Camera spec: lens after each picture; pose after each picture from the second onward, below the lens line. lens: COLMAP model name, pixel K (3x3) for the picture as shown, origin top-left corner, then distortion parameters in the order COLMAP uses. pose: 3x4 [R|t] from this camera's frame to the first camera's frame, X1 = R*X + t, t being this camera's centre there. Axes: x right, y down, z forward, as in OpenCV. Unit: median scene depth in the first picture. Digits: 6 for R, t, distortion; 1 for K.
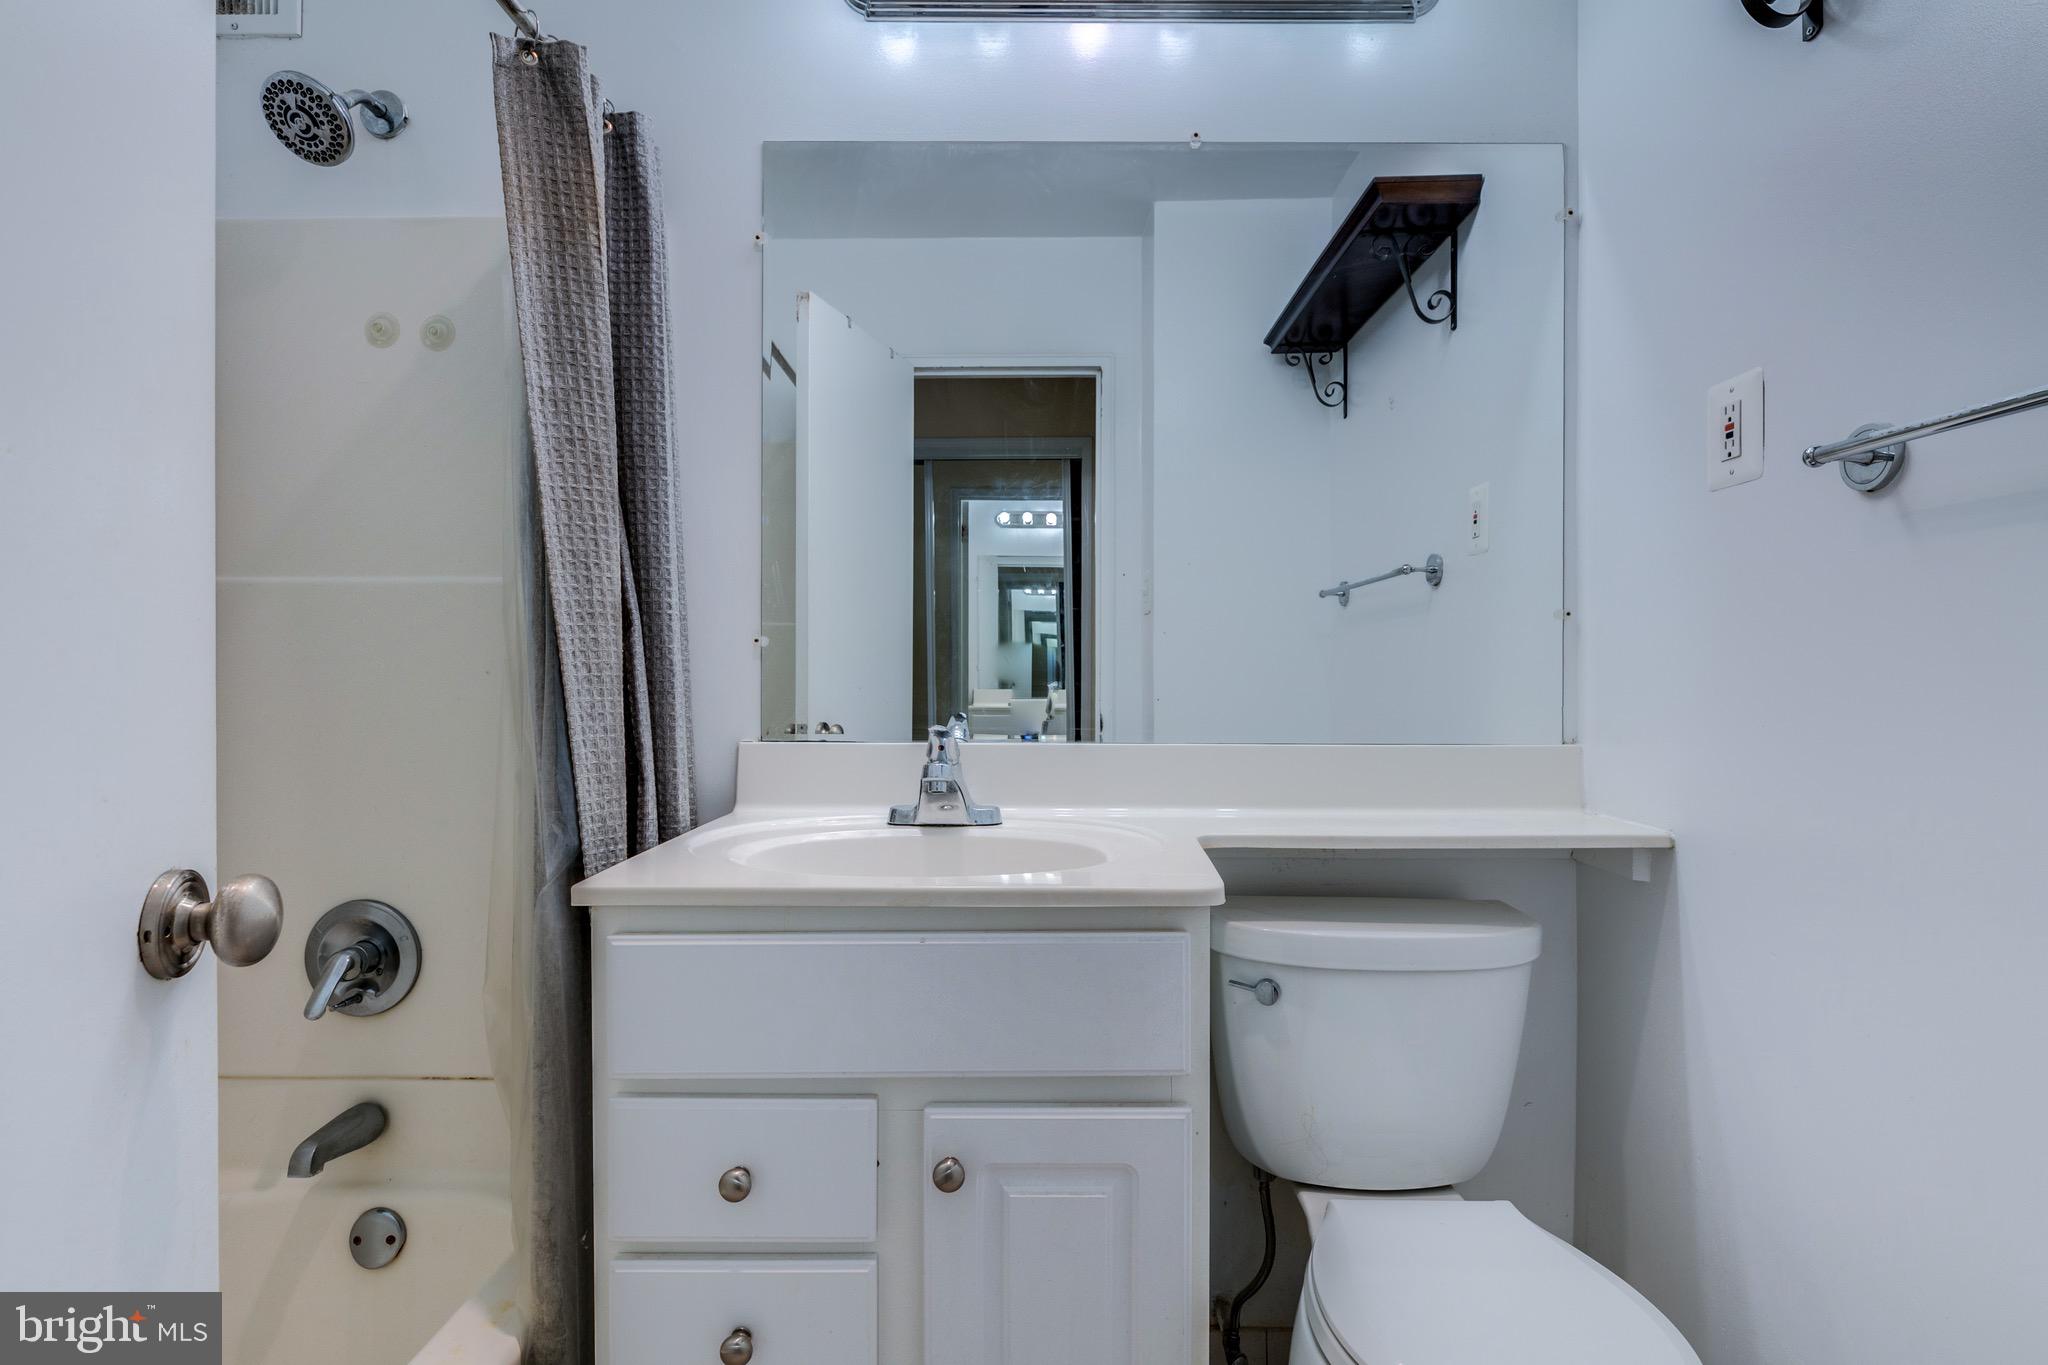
lens RADIAL K [[1019.3, 0, 1025.8], [0, 1019.3, 683.9], [0, 0, 1]] dist [-0.003347, -0.000523]
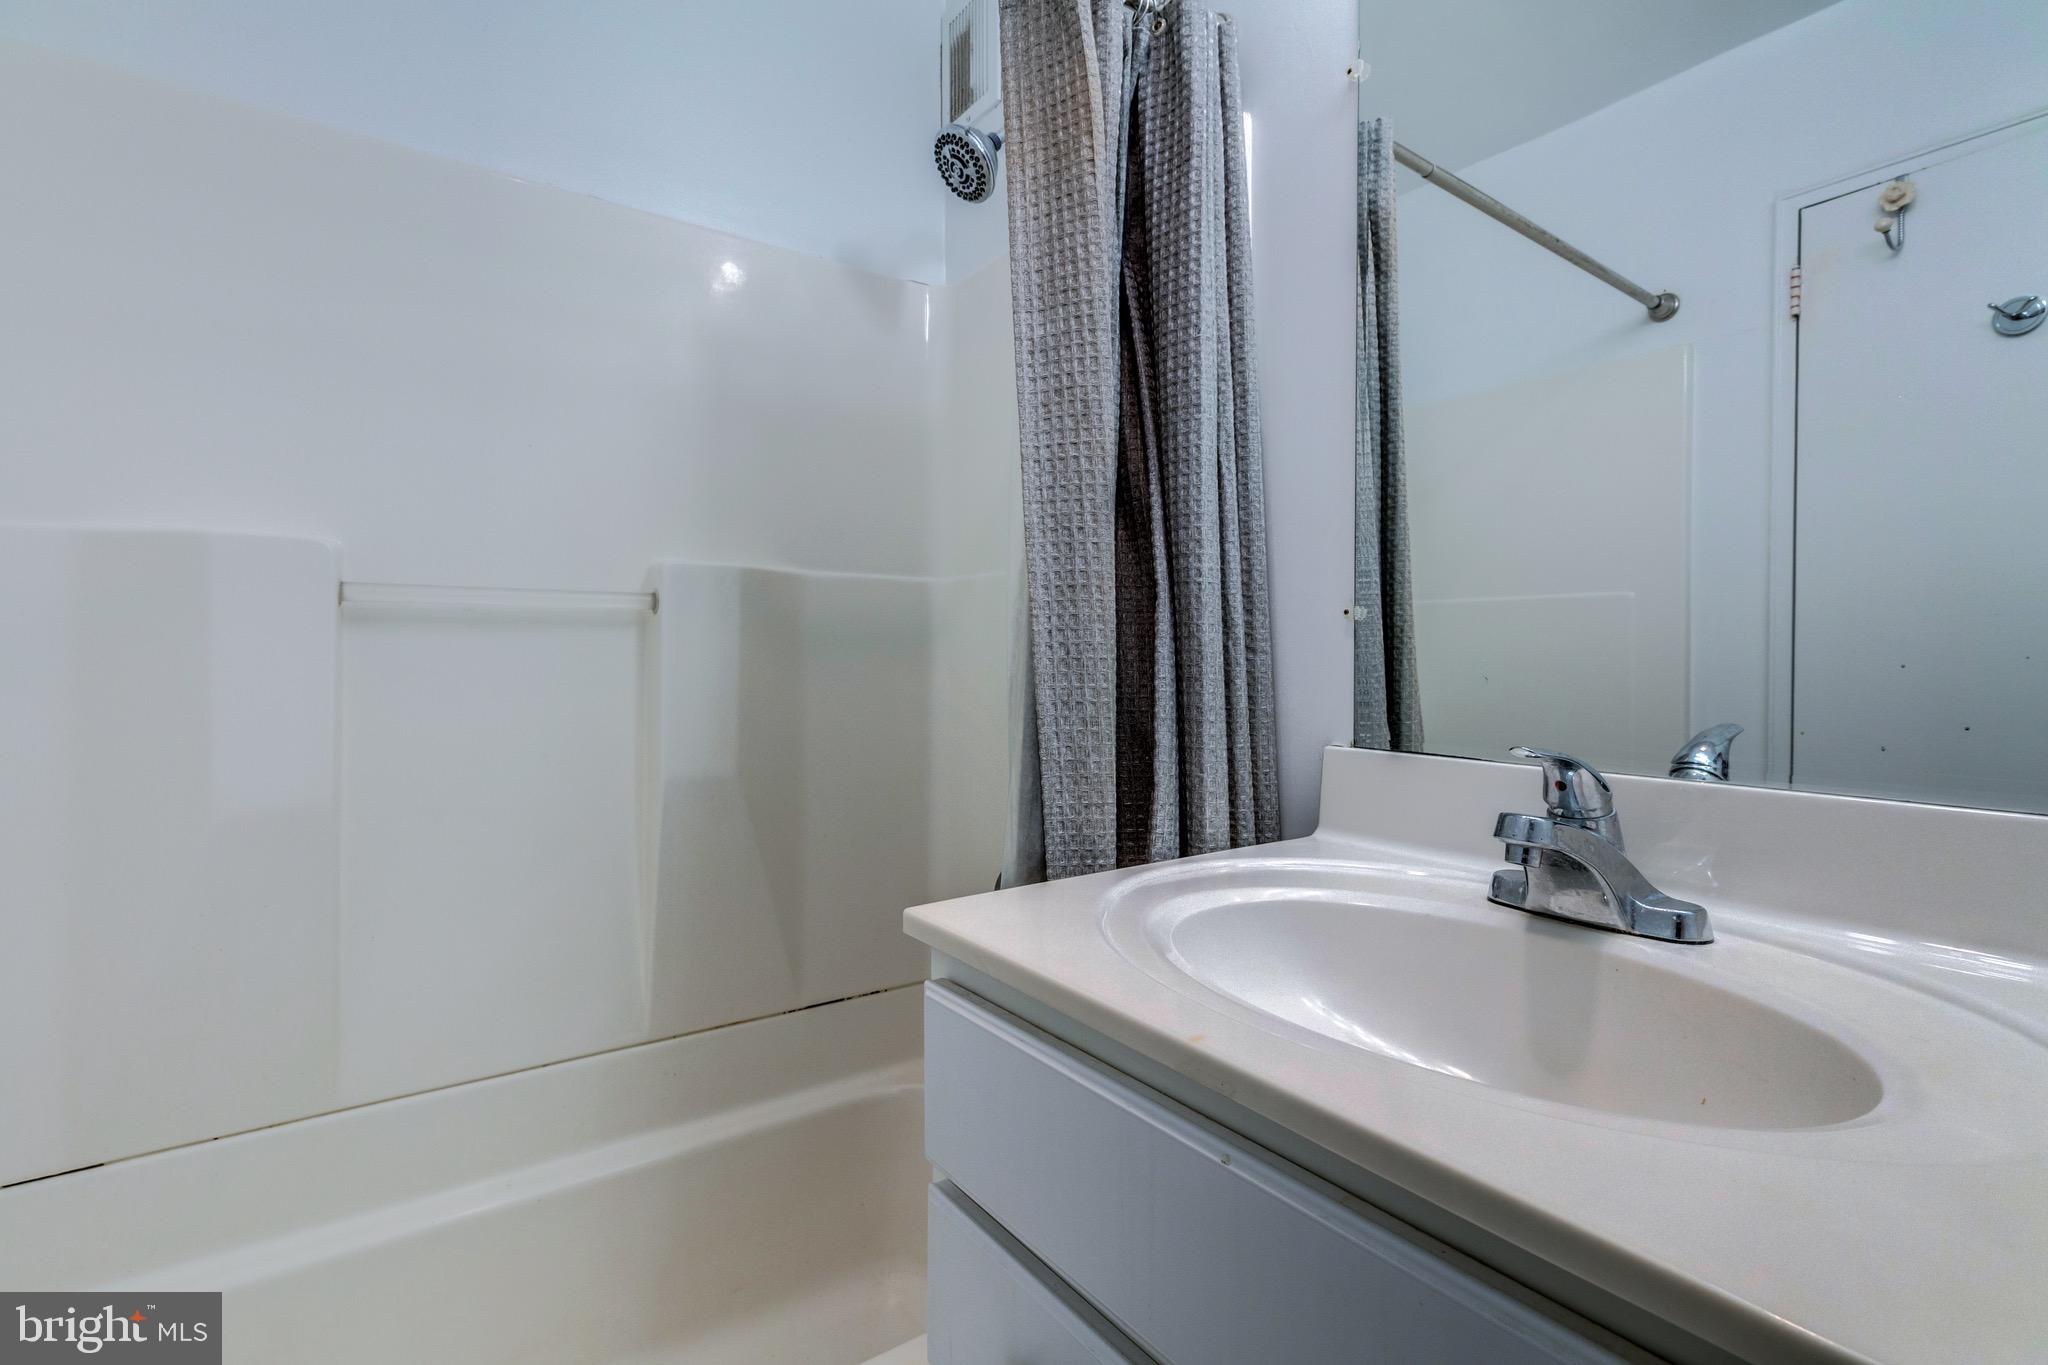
lens RADIAL K [[924.9, 0, 995.5], [0, 924.9, 659.0], [0, 0, 1]] dist [0.000340, 0.001455]
pose [[0.580506, 0.005366, -0.814238, 0.172275], [-0.011337, 0.999935, -0.001492, -0.005140], [0.814177, 0.010097, 0.580529, 0.488421]]
